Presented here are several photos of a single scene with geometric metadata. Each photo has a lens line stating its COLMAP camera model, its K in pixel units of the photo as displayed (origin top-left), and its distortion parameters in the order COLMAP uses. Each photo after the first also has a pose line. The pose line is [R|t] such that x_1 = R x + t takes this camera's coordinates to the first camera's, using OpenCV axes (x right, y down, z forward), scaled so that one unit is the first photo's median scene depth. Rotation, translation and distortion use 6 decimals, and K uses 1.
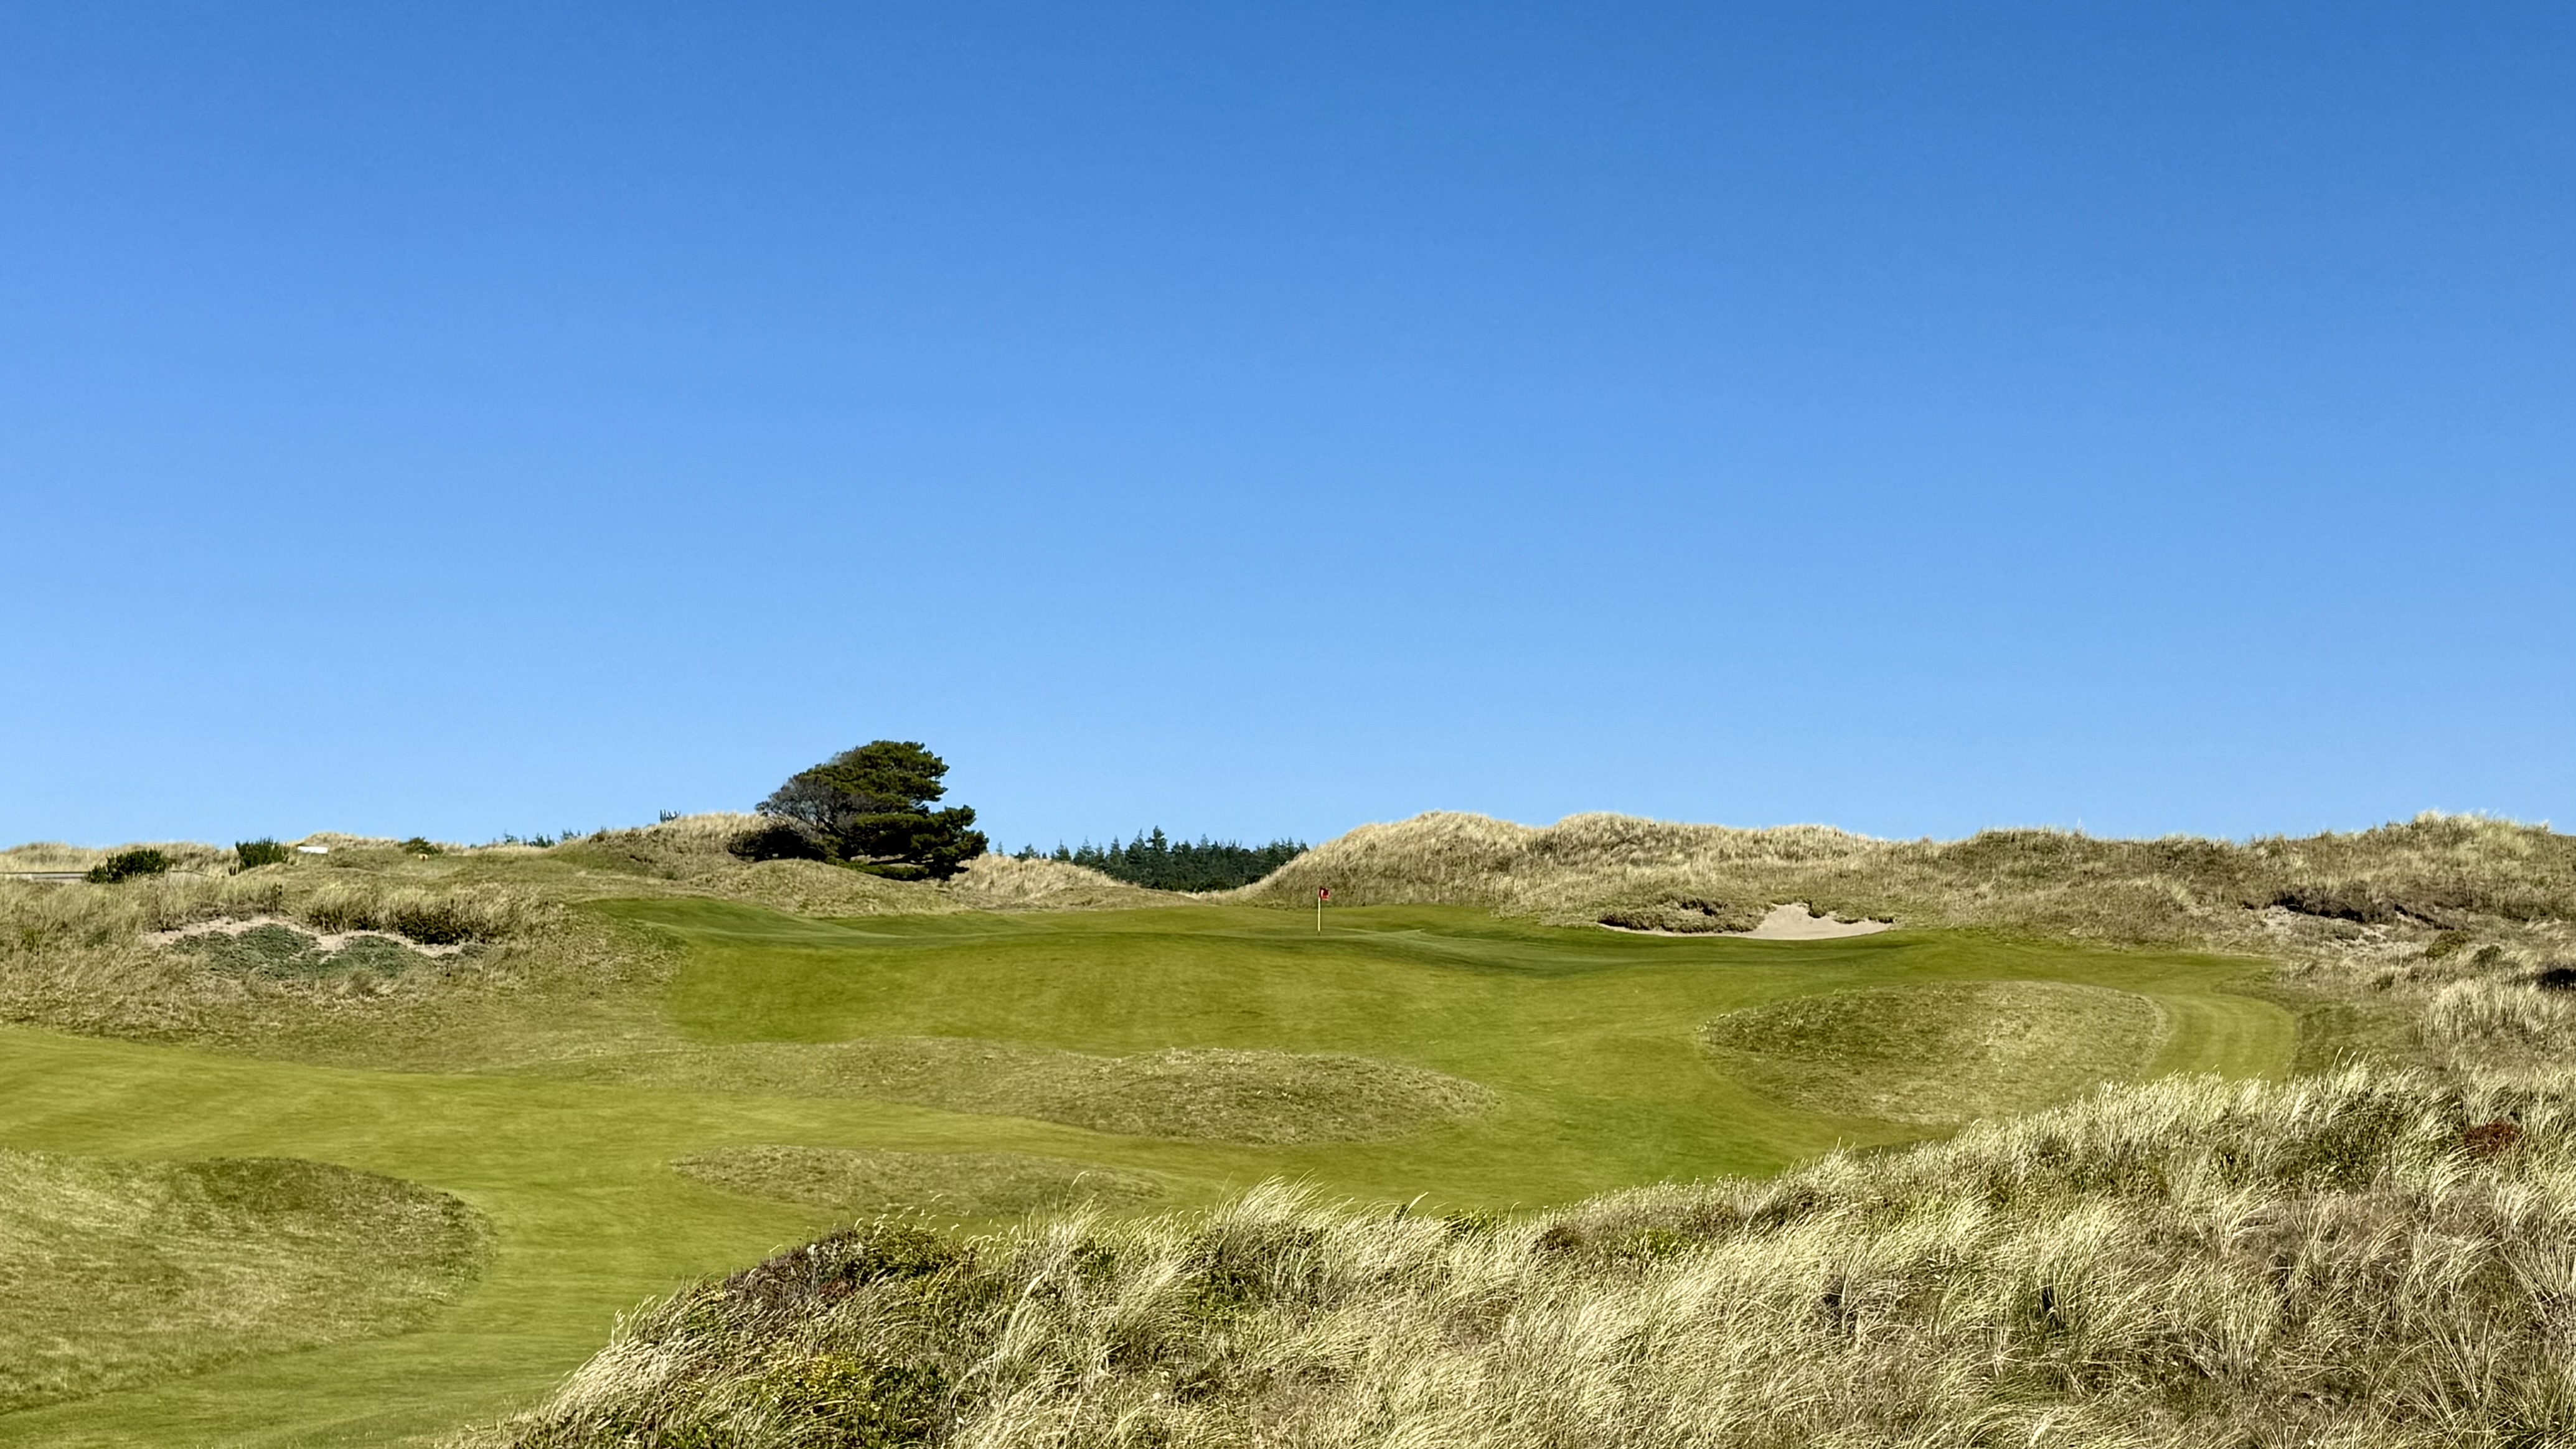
lens RADIAL K [[3446.3, 0, 1285.3], [0, 3446.3, 724.1], [0, 0, 1]] dist [0.093301, 0.000000]
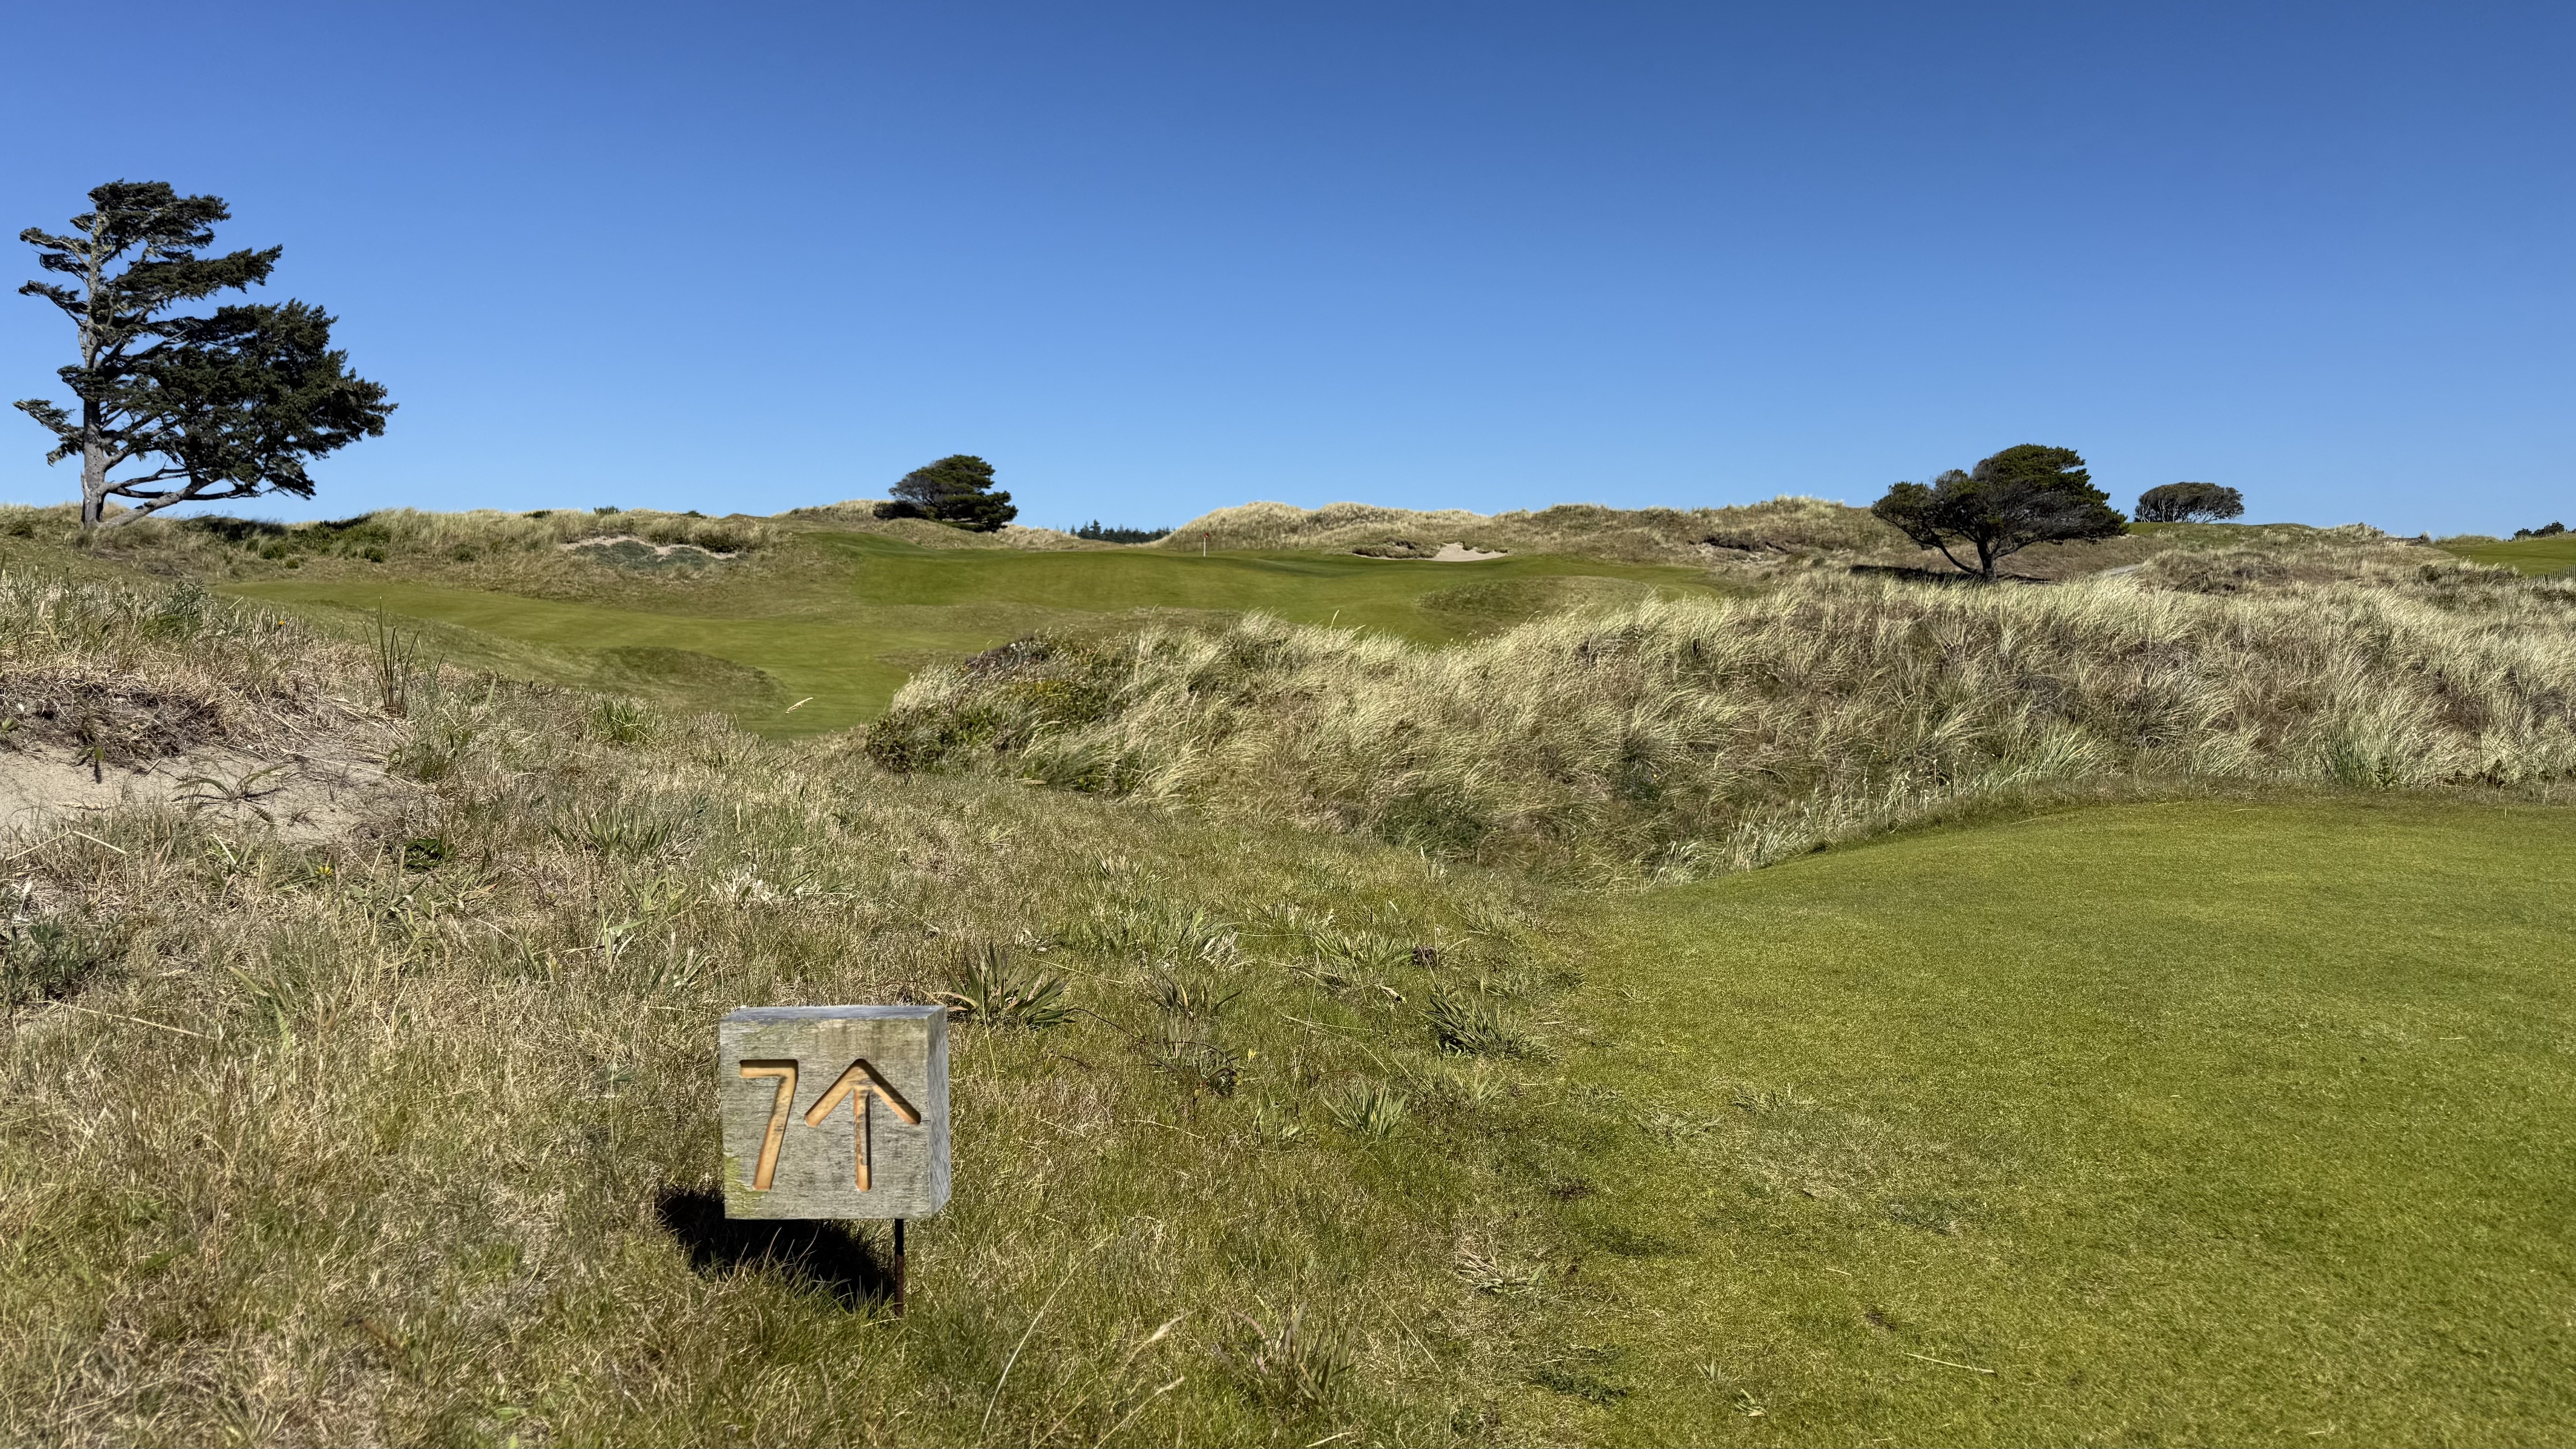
lens RADIAL K [[1827.6, 0, 1323.2], [0, 1827.6, 752.9], [0, 0, 1]] dist [0.077257, -0.085081]
pose [[0.996215, -0.003833, 0.086834, -0.015113], [-0.009602, 0.988060, 0.153773, 0.015449], [-0.086387, -0.154025, 0.984283, 0.005601]]
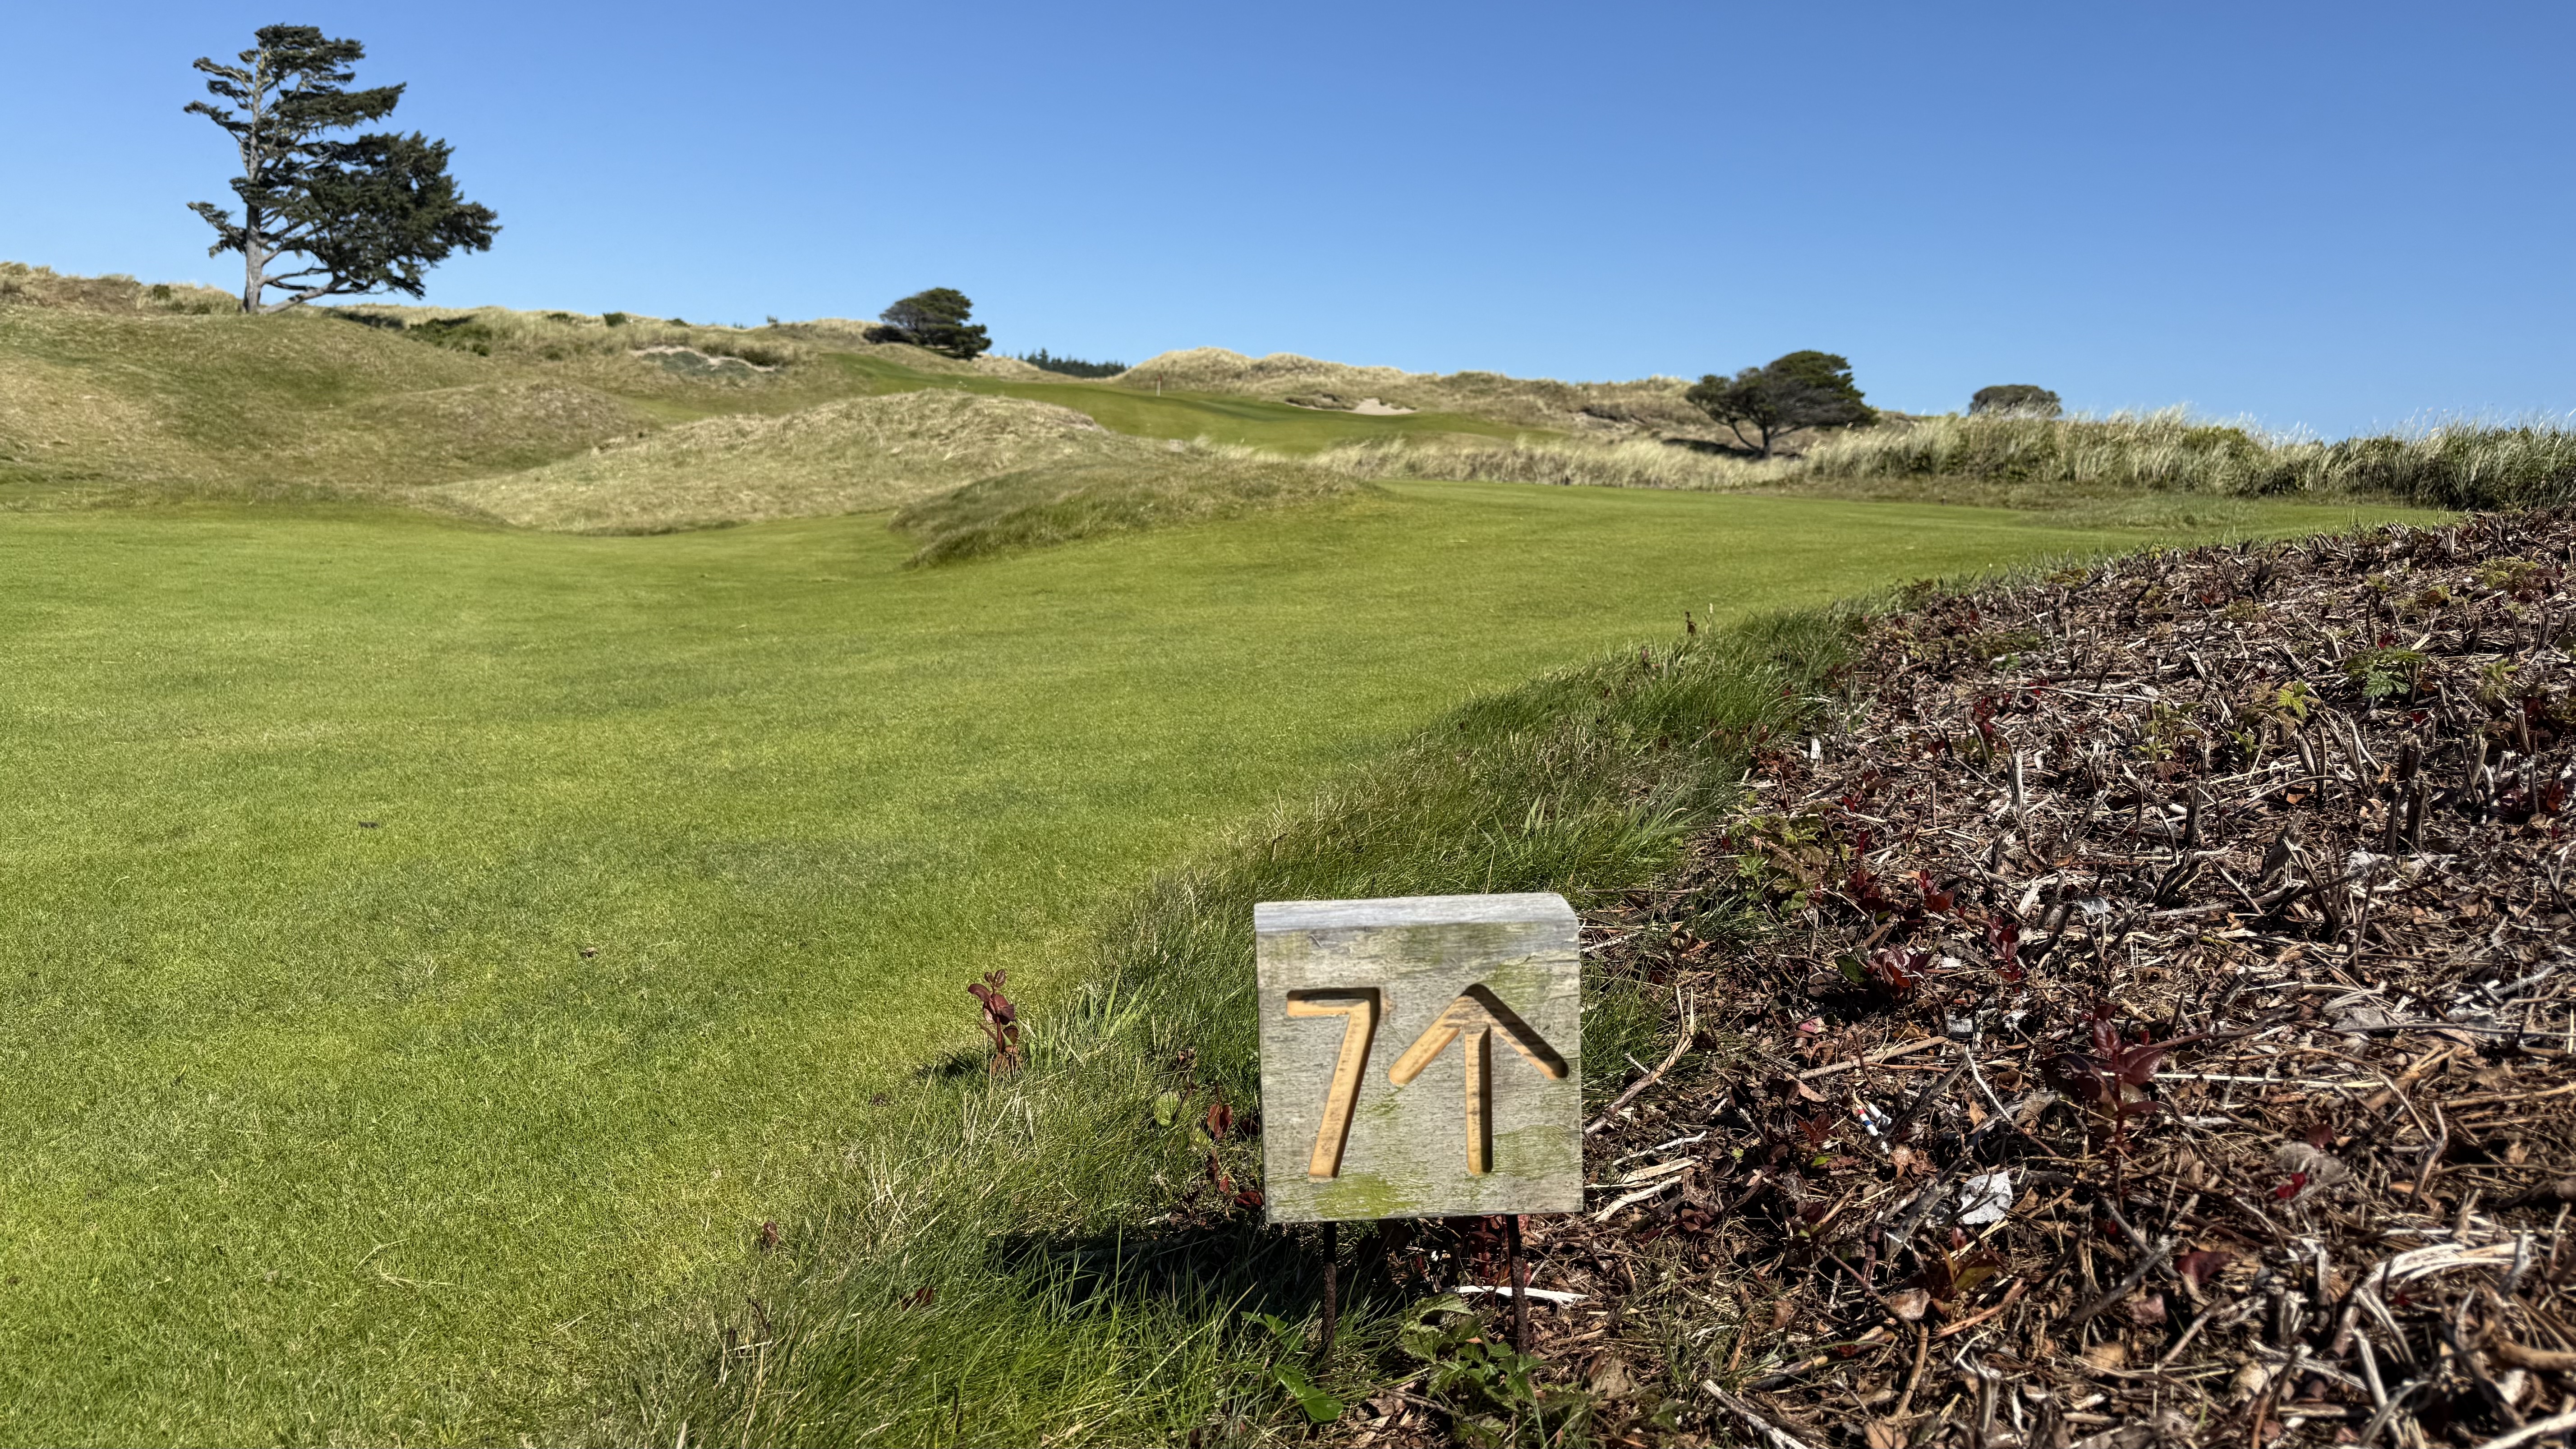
lens RADIAL K [[1827.6, 0, 1308.8], [0, 1827.6, 720.3], [0, 0, 1]] dist [0.077257, -0.085081]
pose [[0.991806, 0.050044, 0.117546, -0.025865], [-0.074803, 0.973353, 0.216766, 0.002432], [-0.103566, -0.223783, 0.969121, -0.219458]]
